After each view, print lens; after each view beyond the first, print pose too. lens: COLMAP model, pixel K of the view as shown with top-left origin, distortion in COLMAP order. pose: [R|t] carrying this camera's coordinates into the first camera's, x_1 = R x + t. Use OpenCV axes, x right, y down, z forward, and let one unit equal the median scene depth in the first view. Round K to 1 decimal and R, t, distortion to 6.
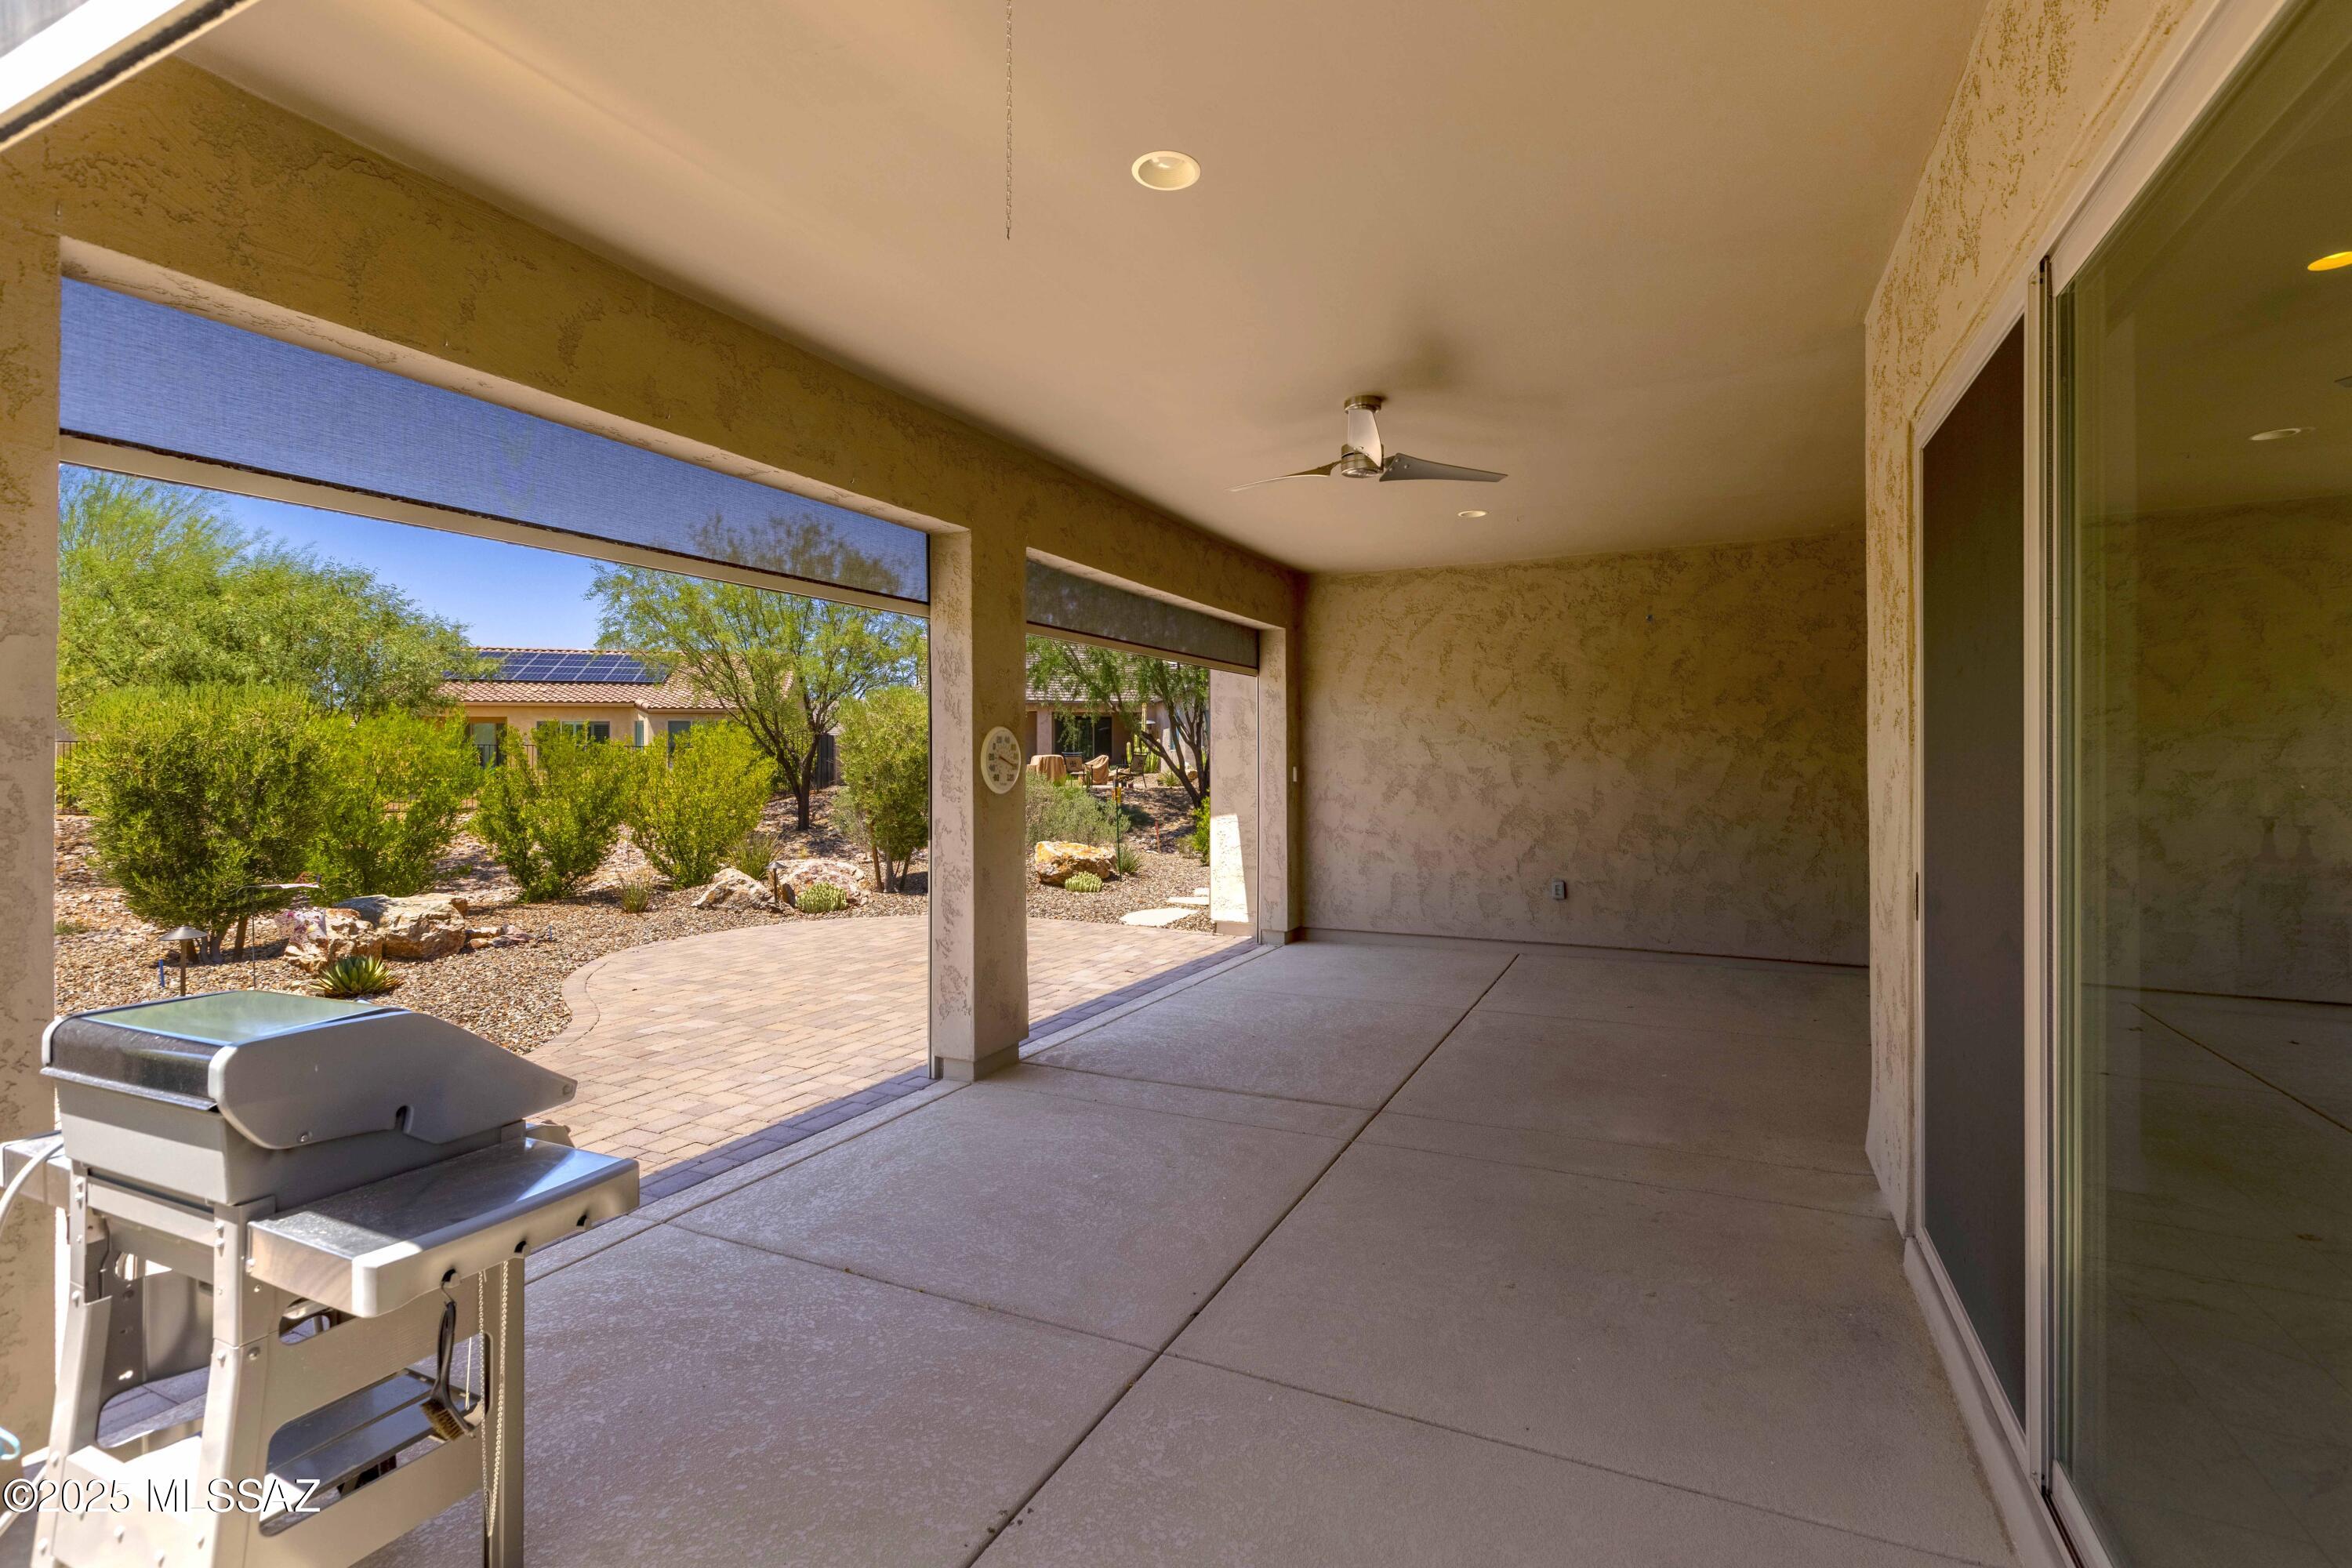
lens RADIAL K [[1064.8, 0, 1178.6], [0, 1064.8, 772.2], [0, 0, 1]] dist [0.013203, -0.000569]
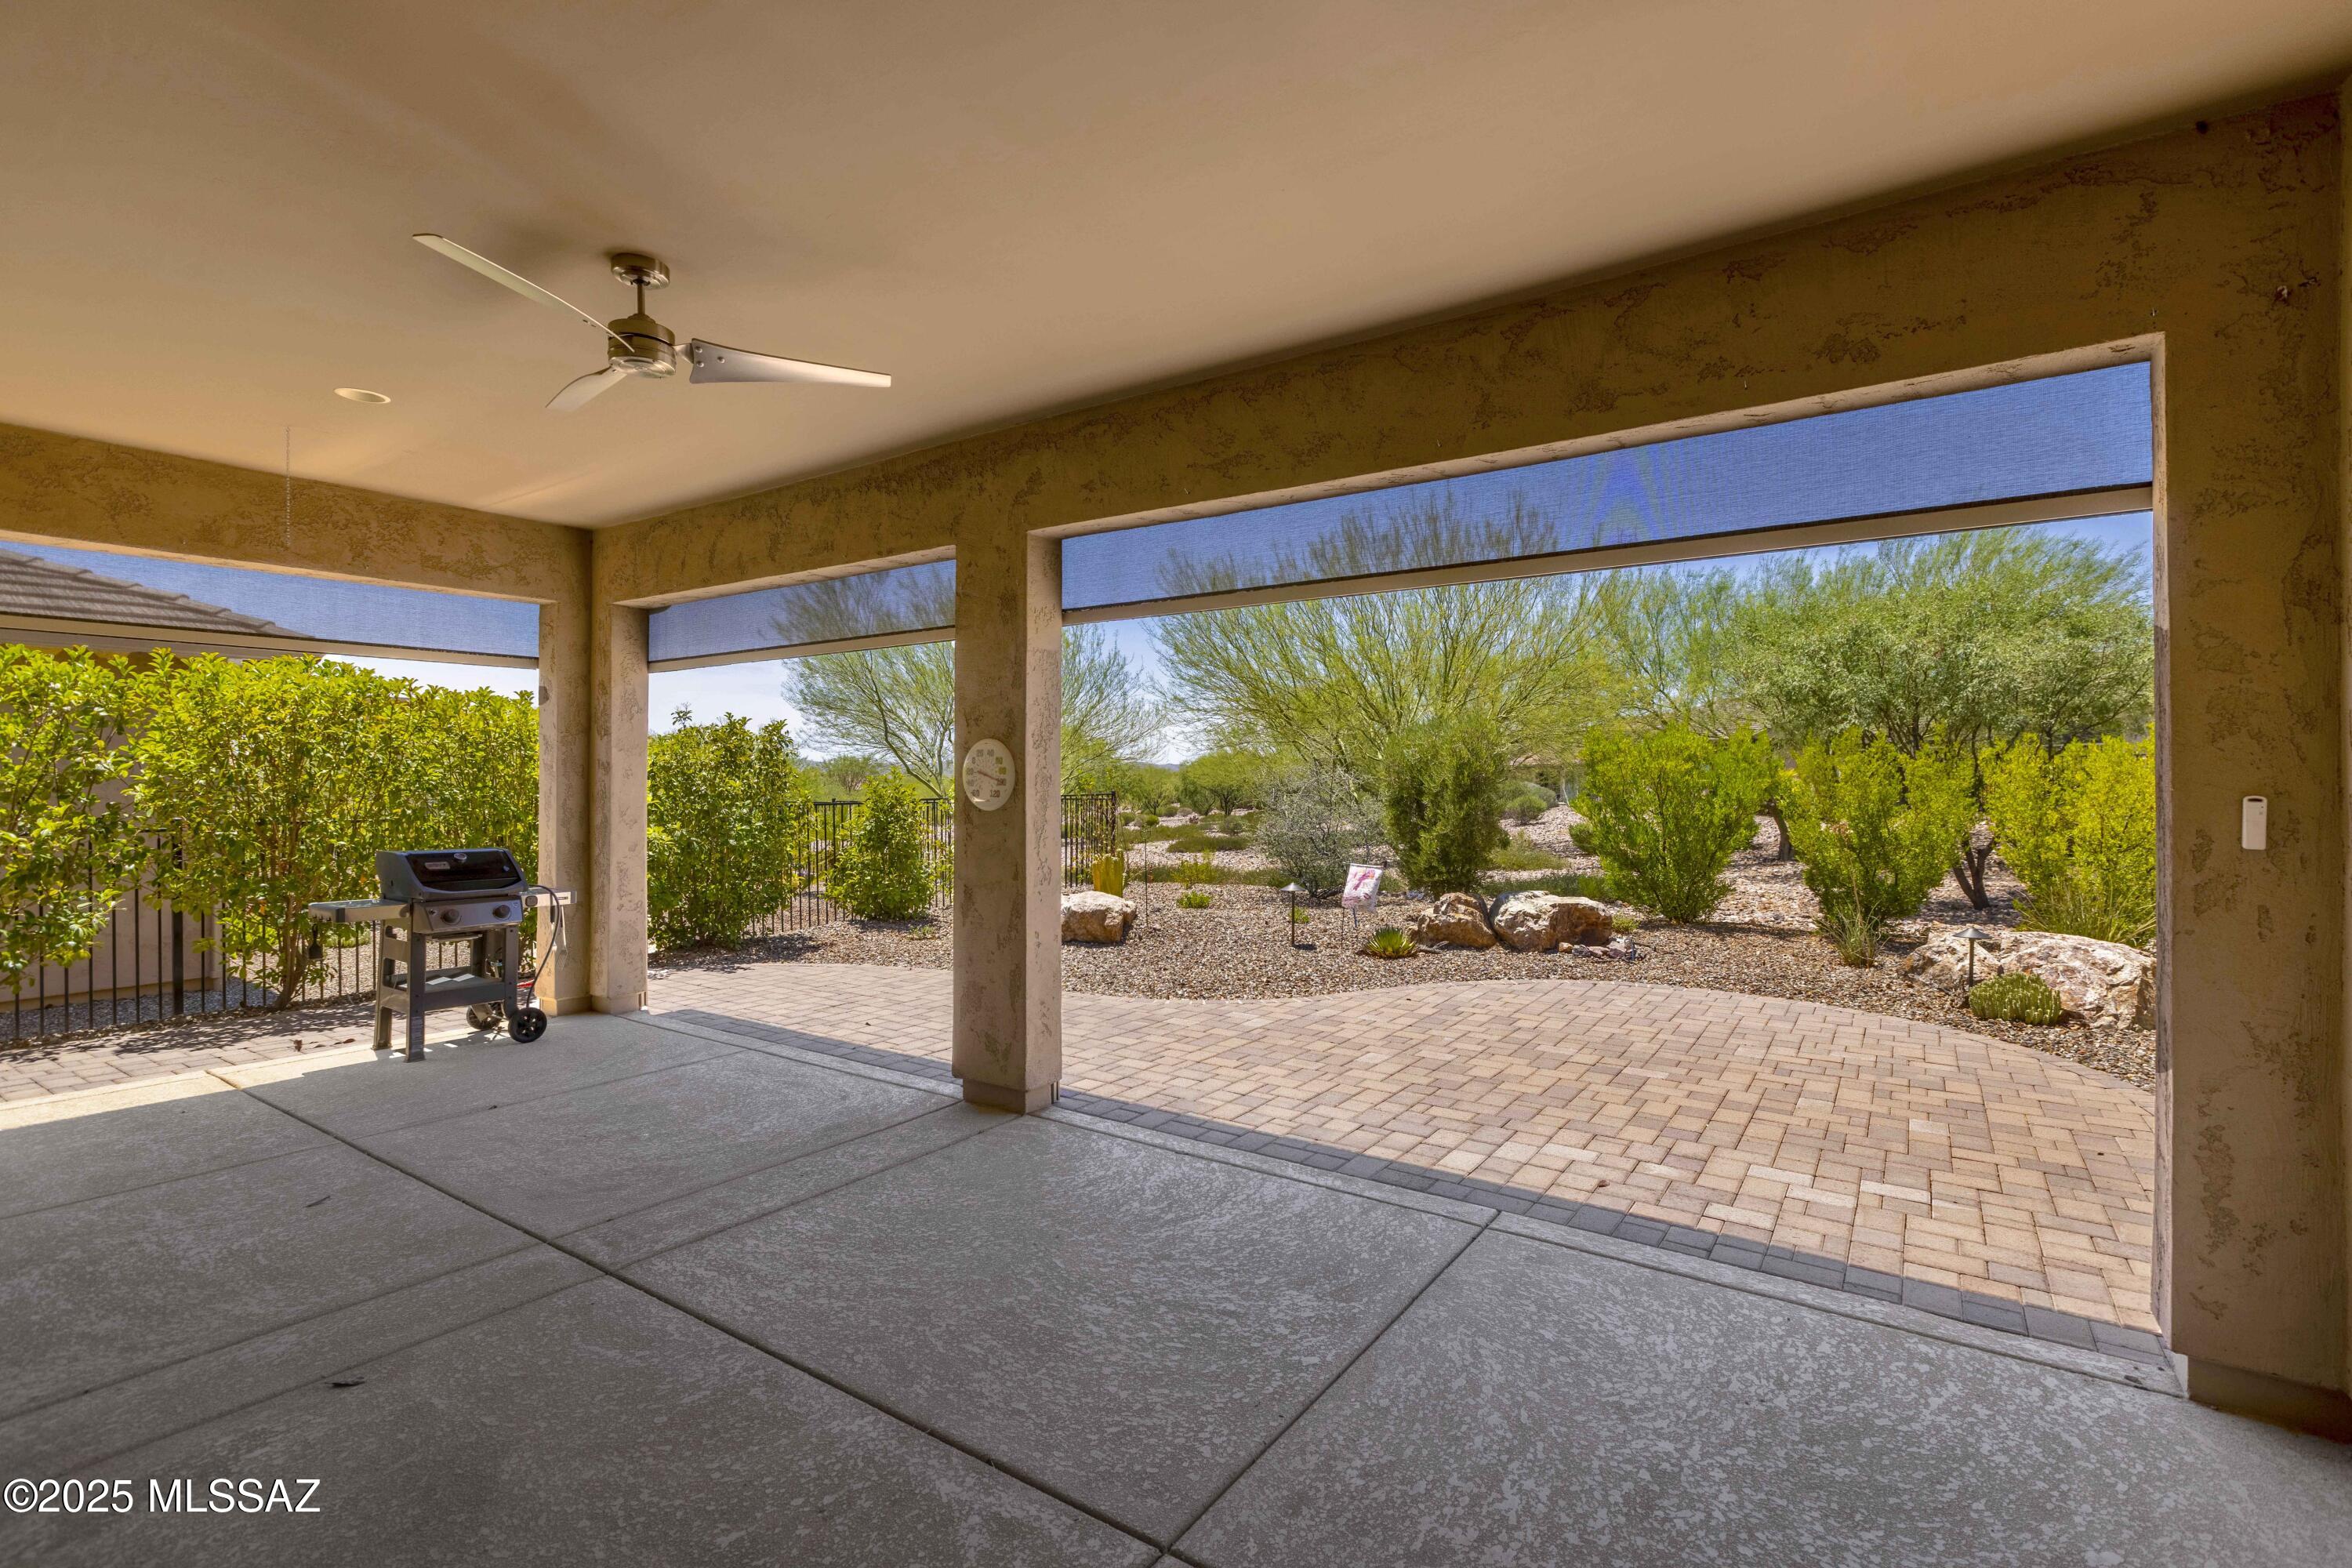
lens RADIAL K [[1064.8, 0, 1192.6], [0, 1064.8, 784.5], [0, 0, 1]] dist [0.013203, -0.000569]
pose [[-0.145844, 0.006927, -0.989283, 0.520623], [-0.008720, 0.999928, 0.008287, -0.008522], [0.989269, 0.009835, -0.145773, 0.930189]]
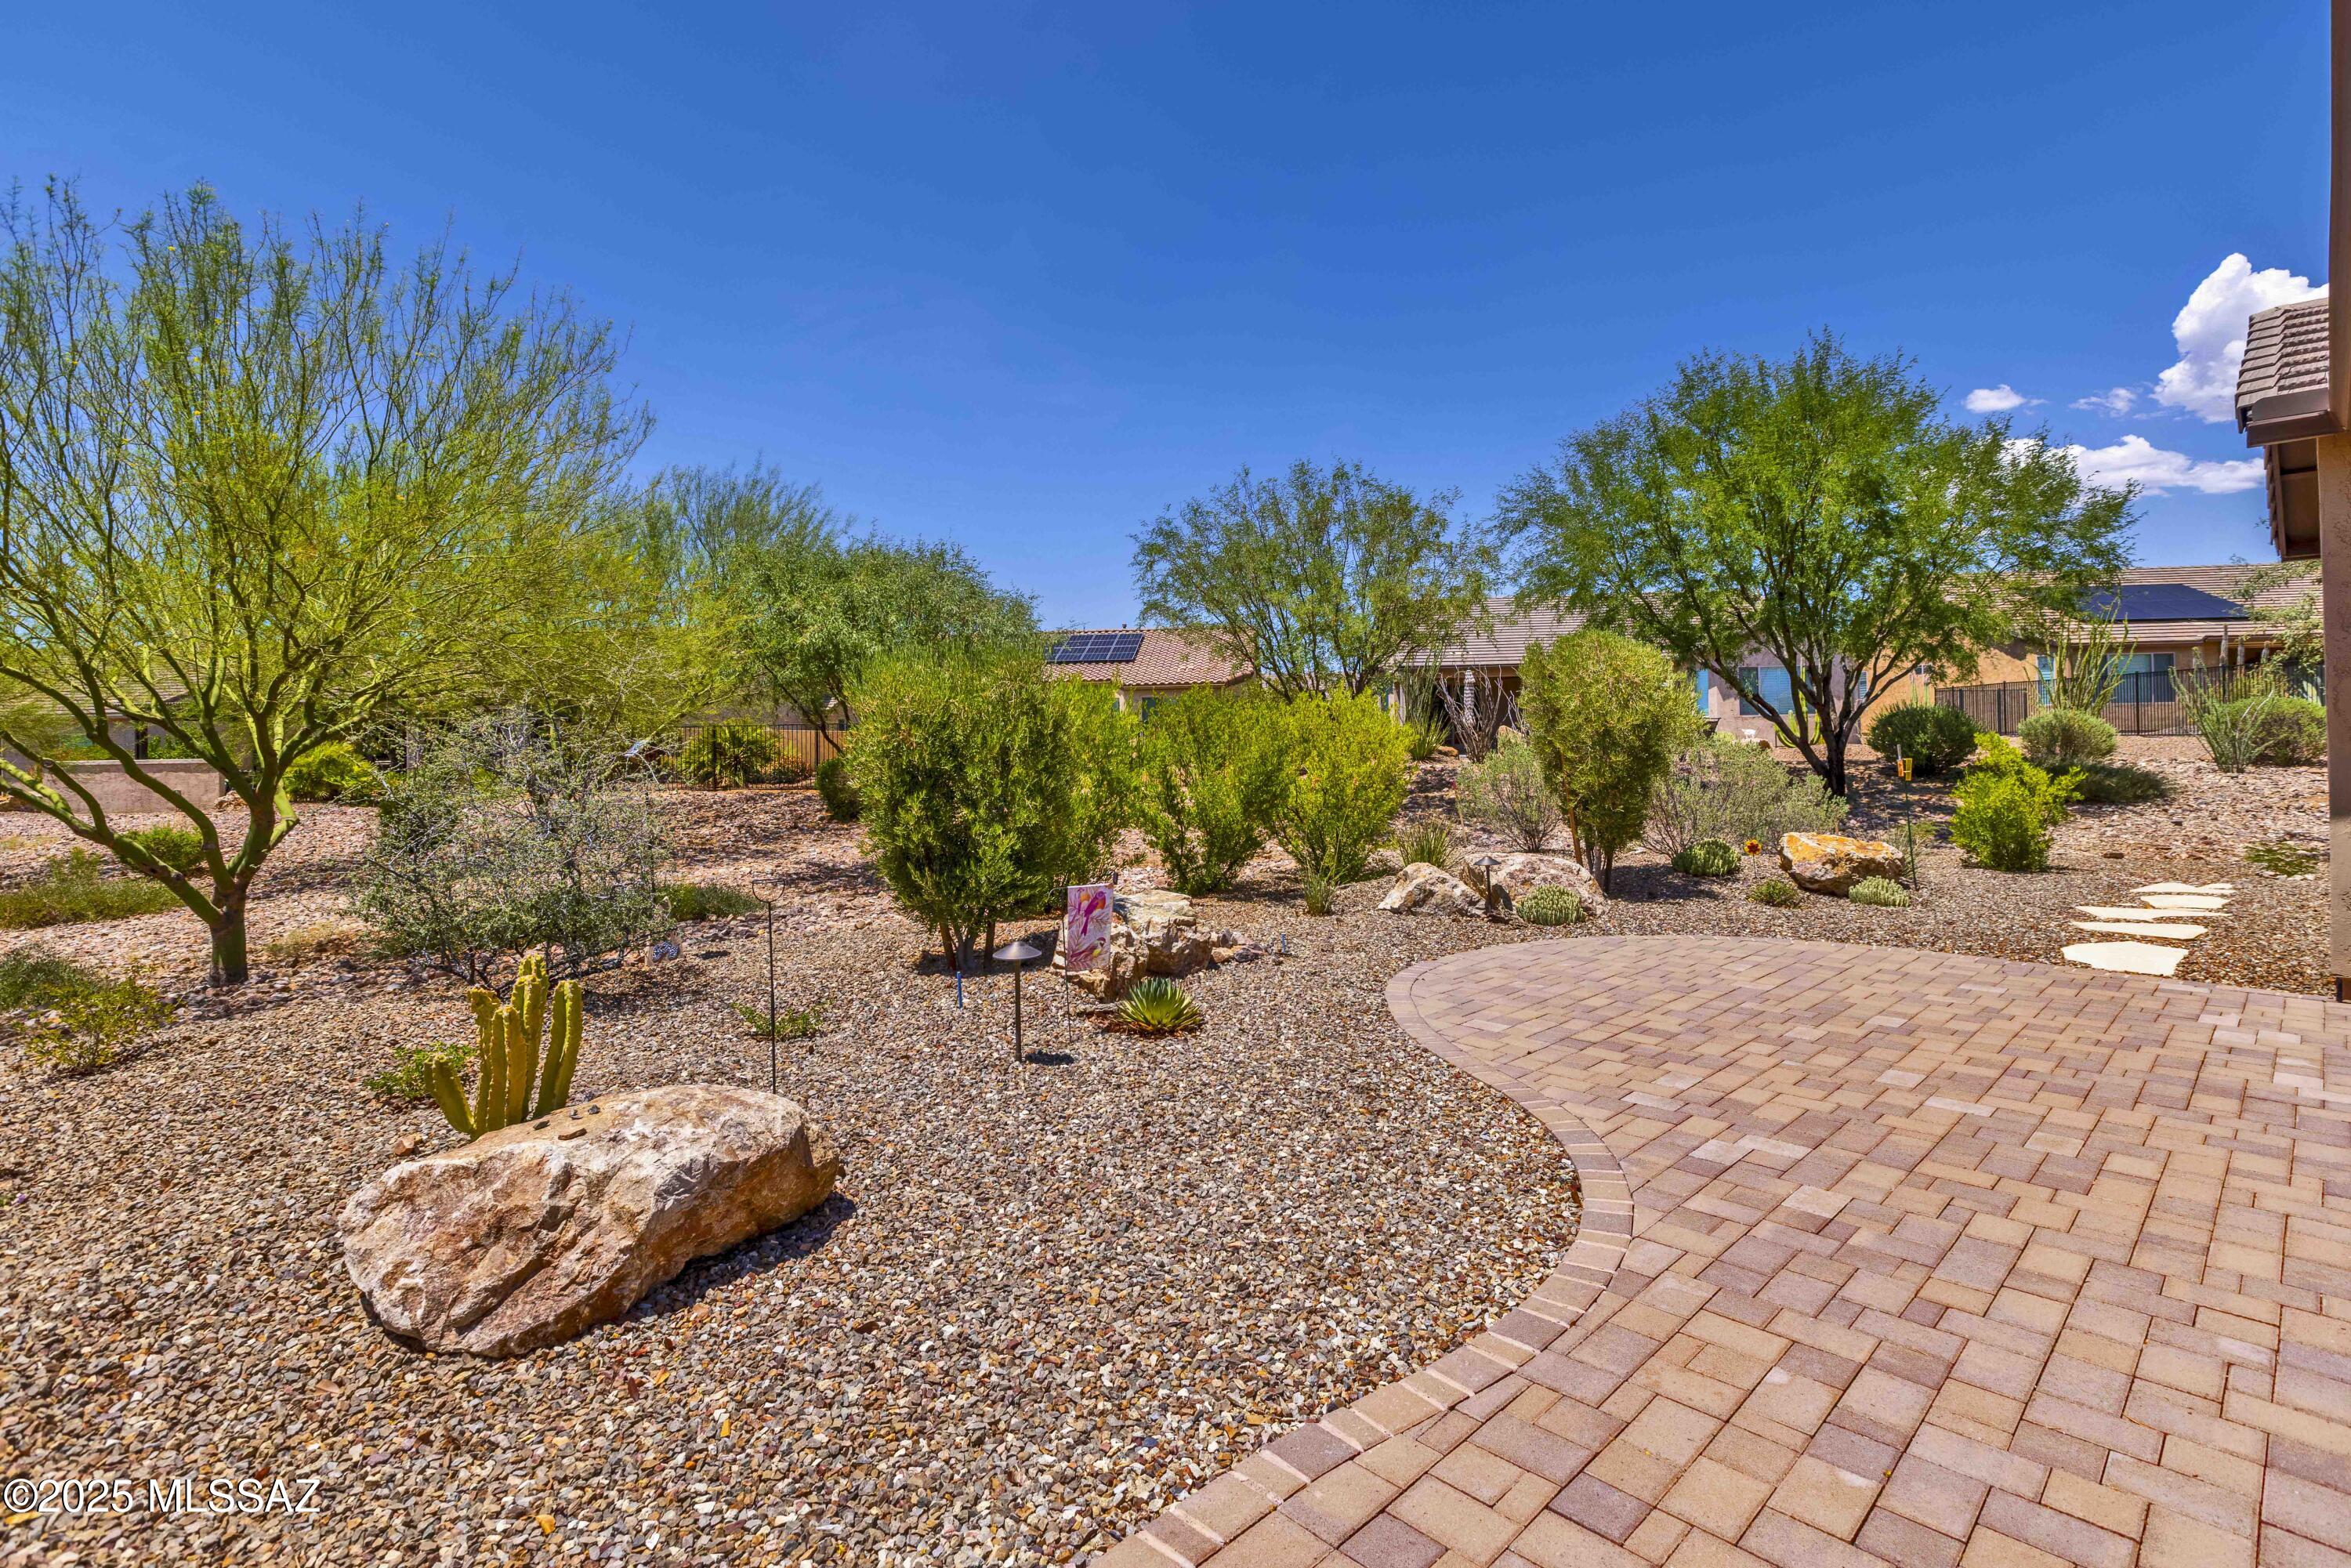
lens RADIAL K [[1094.9, 0, 1177.1], [0, 1094.9, 772.4], [0, 0, 1]] dist [-0.003312, -0.000238]
pose [[0.937309, -0.003853, -0.348478, -0.469049], [0.011728, 0.999721, 0.020492, 0.005726], [0.348302, -0.023294, 0.937093, 0.262609]]
